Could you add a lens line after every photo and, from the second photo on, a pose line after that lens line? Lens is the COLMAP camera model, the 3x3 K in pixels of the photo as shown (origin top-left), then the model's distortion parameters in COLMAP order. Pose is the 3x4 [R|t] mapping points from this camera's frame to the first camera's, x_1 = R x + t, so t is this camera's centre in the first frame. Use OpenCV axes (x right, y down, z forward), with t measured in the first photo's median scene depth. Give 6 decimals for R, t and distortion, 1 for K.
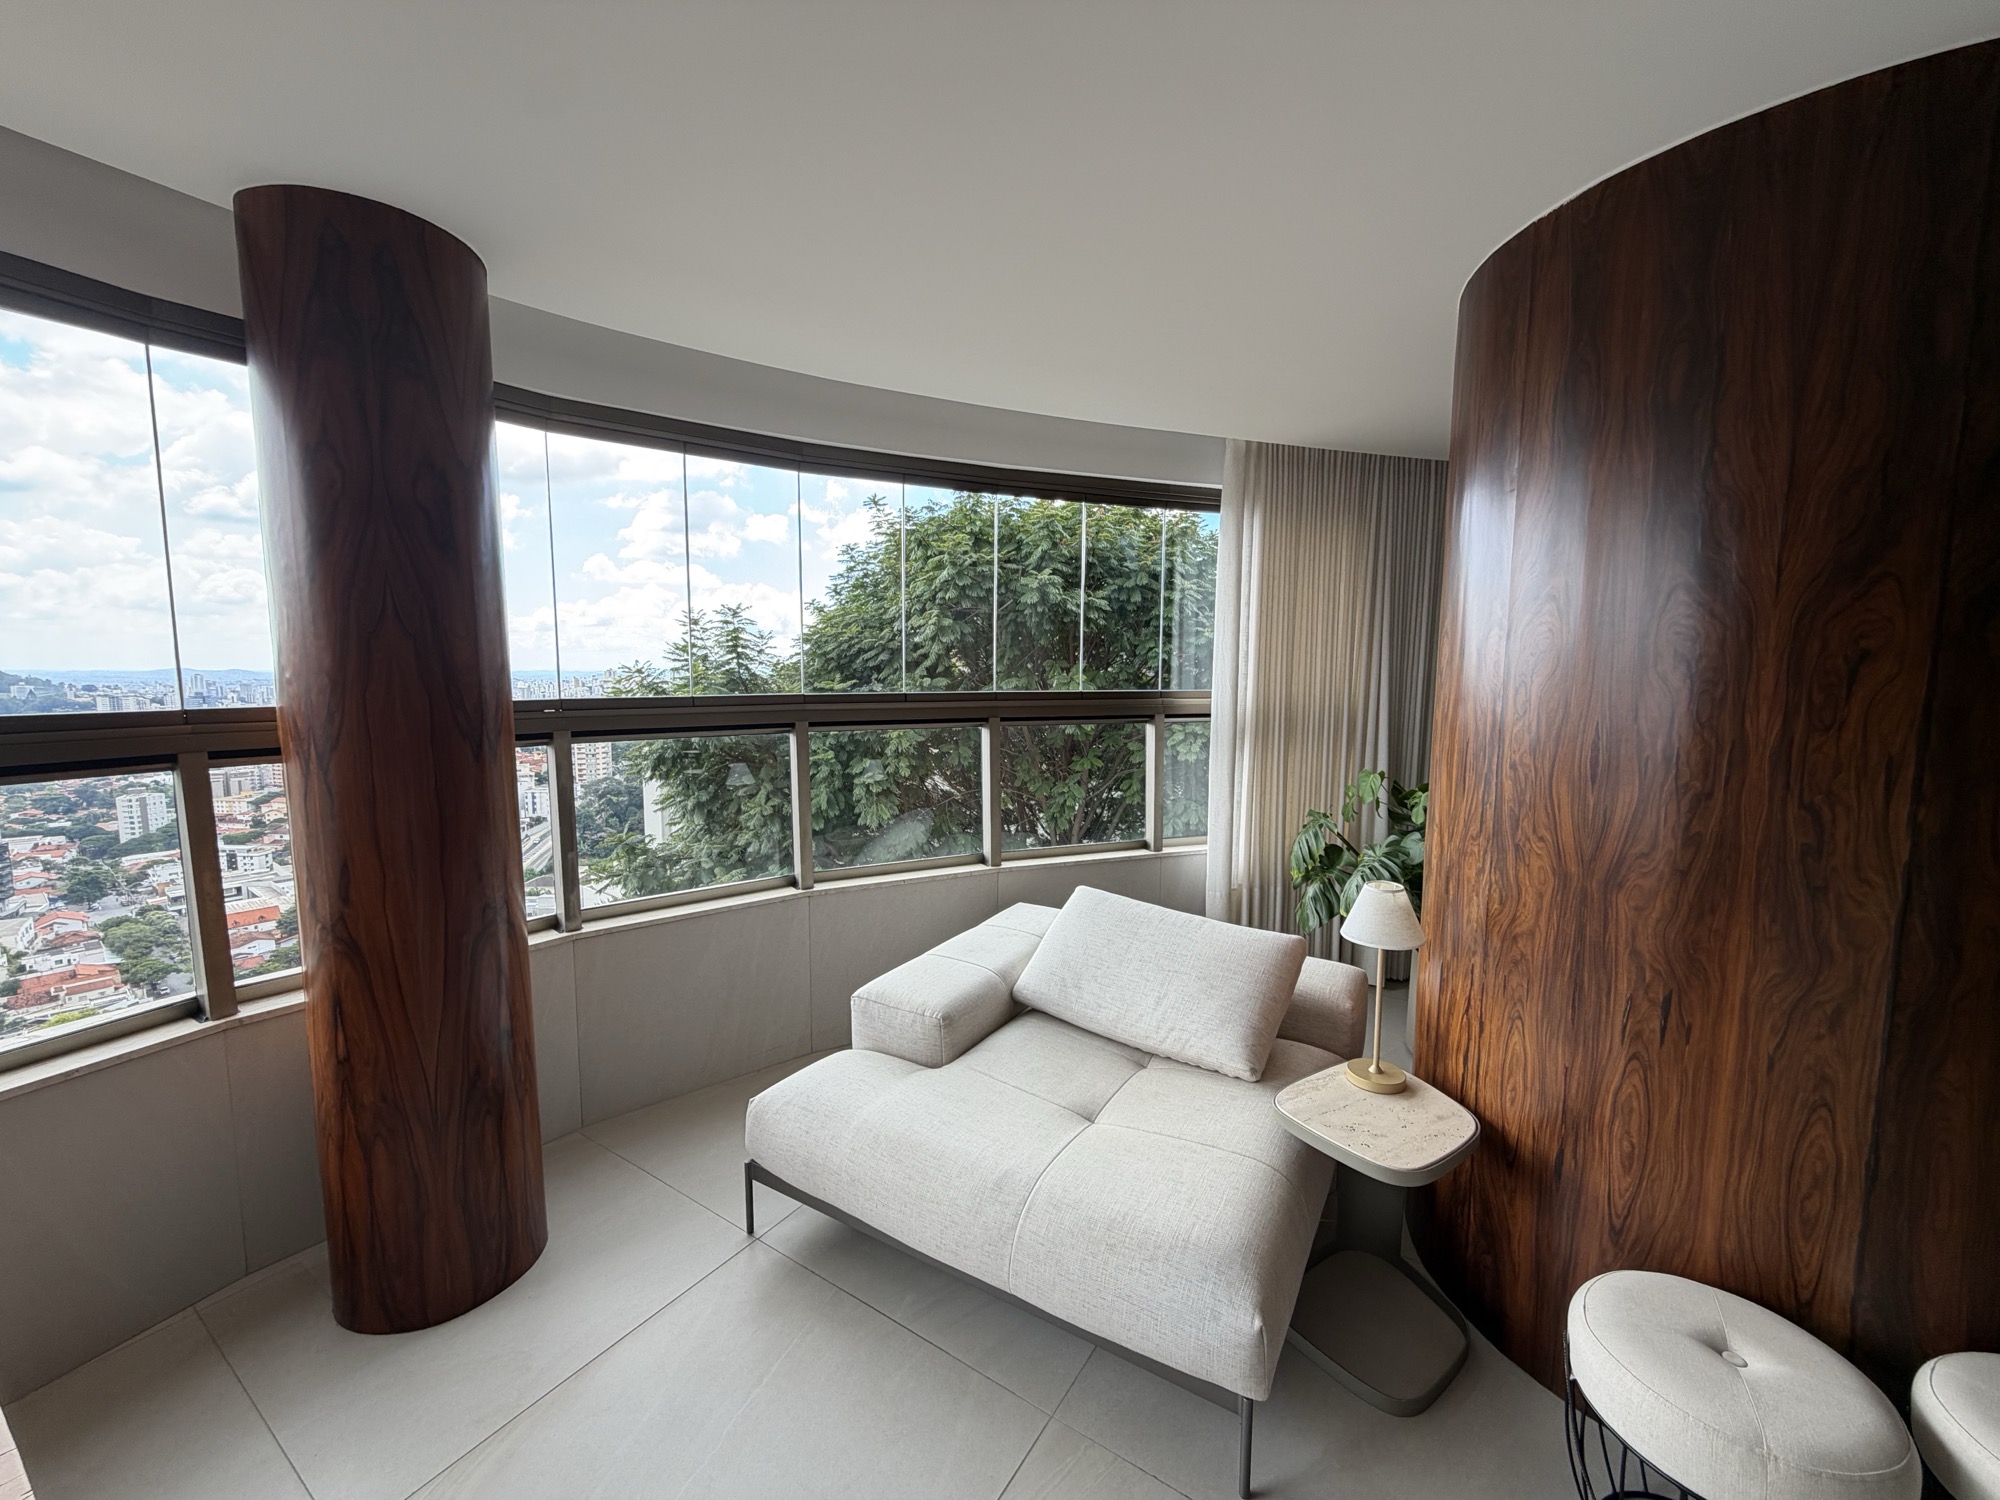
lens RADIAL K [[797.4, 0, 991.2], [0, 797.4, 750.5], [0, 0, 1]] dist [-0.000261, -0.000142]
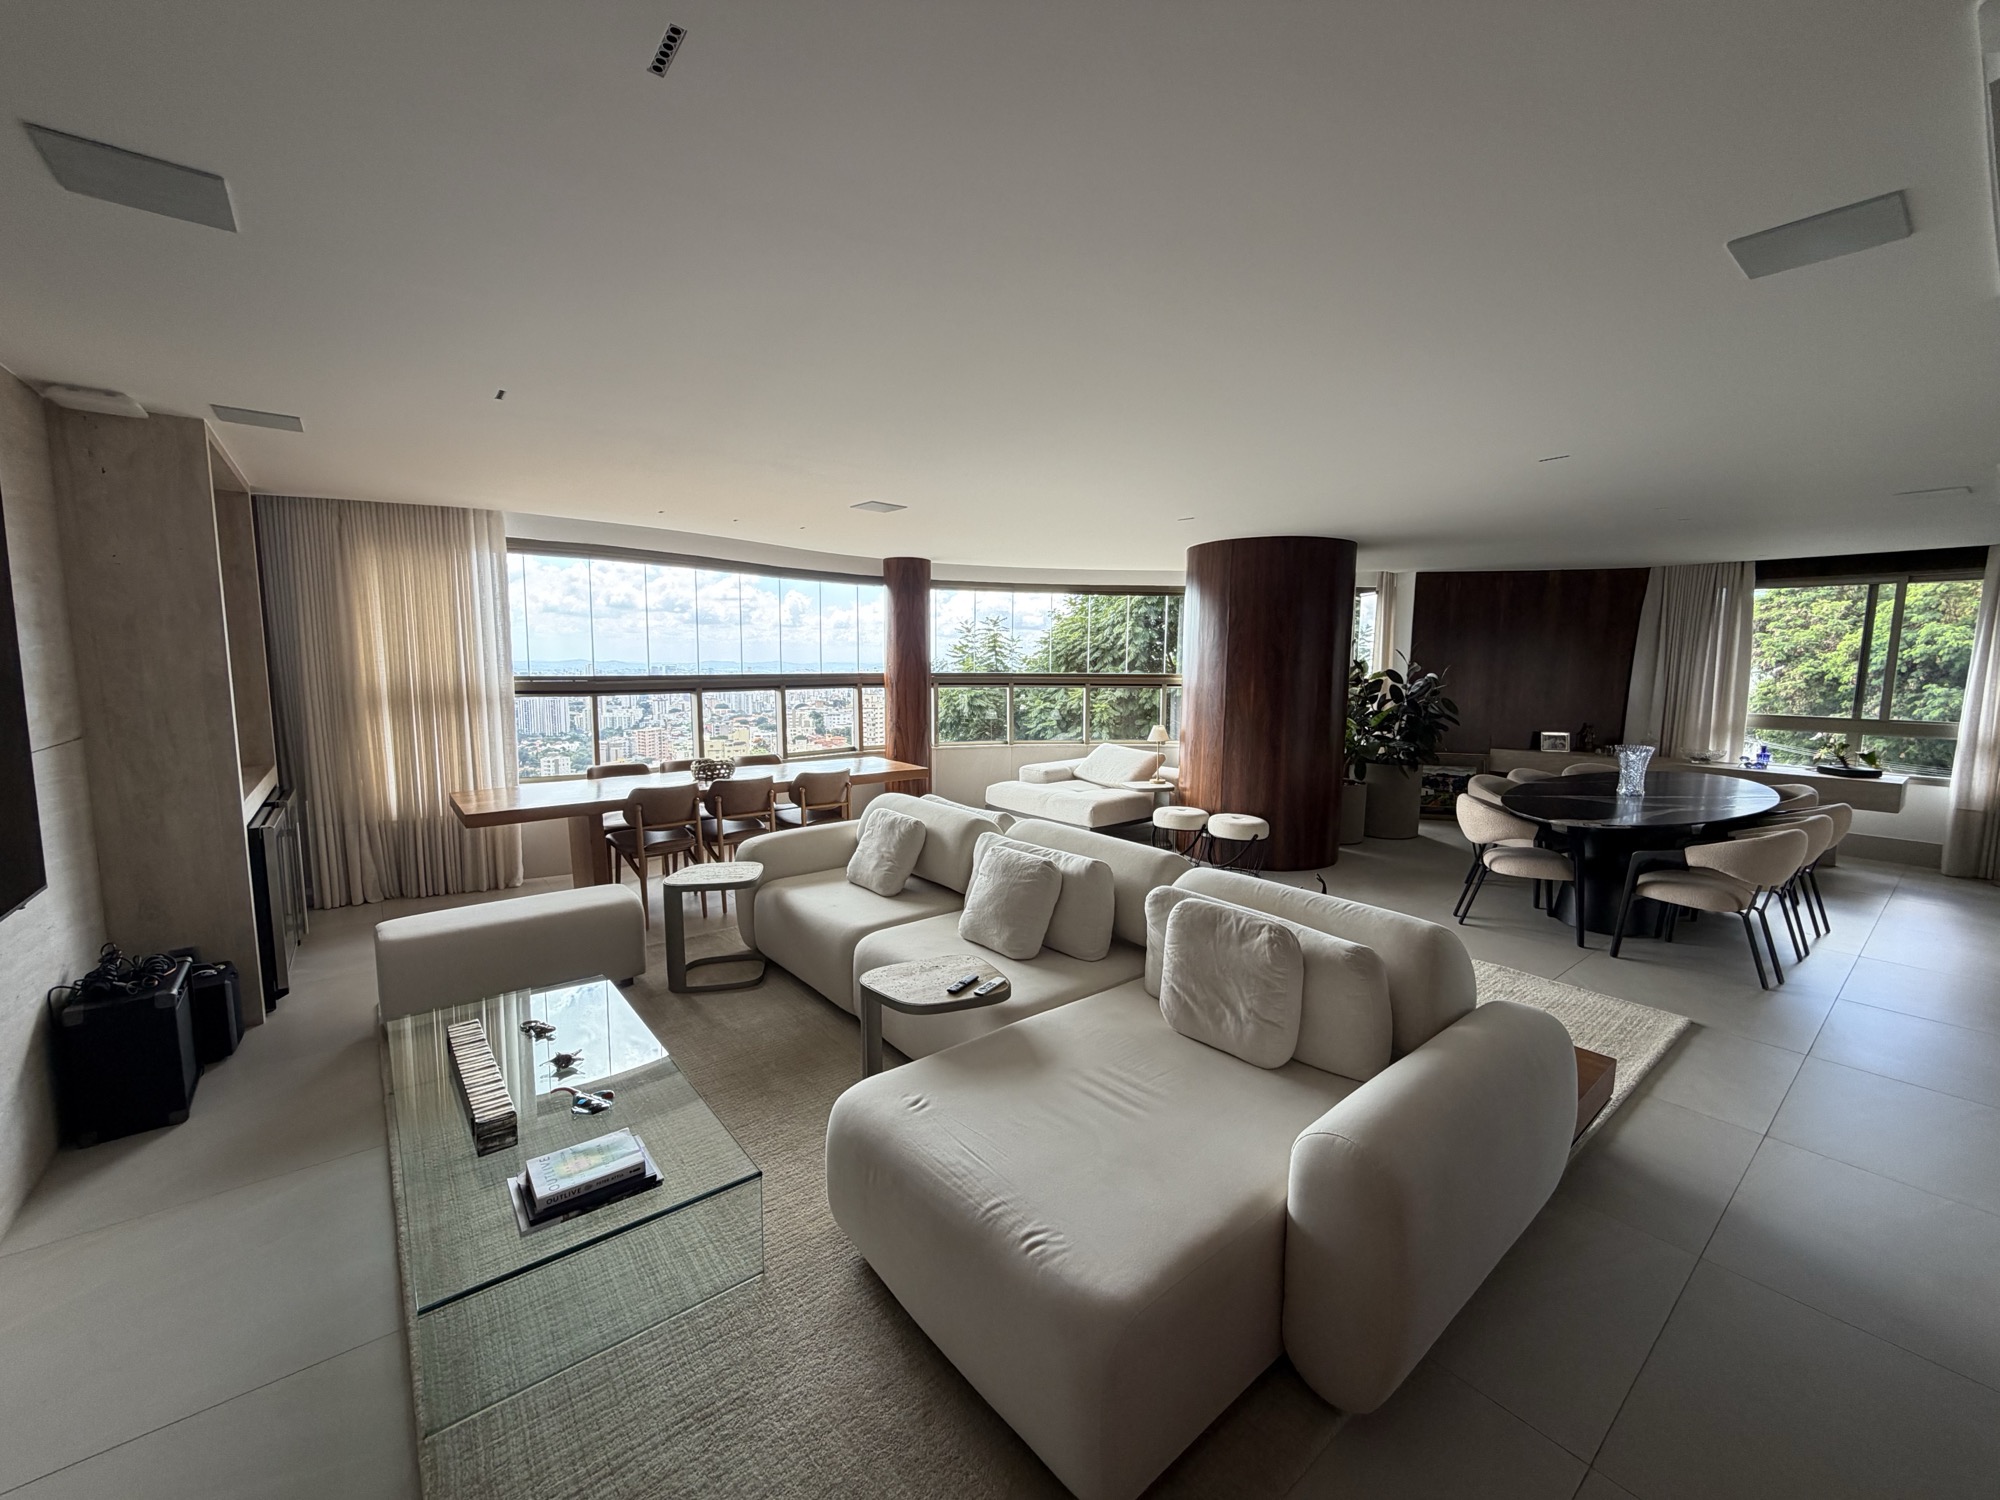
lens RADIAL K [[797.4, 0, 991.2], [0, 797.4, 750.5], [0, 0, 1]] dist [-0.000261, -0.000142]
pose [[0.950565, 0.038287, -0.308157, 0.134072], [-0.035992, 0.999266, 0.013131, 0.039697], [0.308433, -0.001390, 0.951245, -0.399520]]
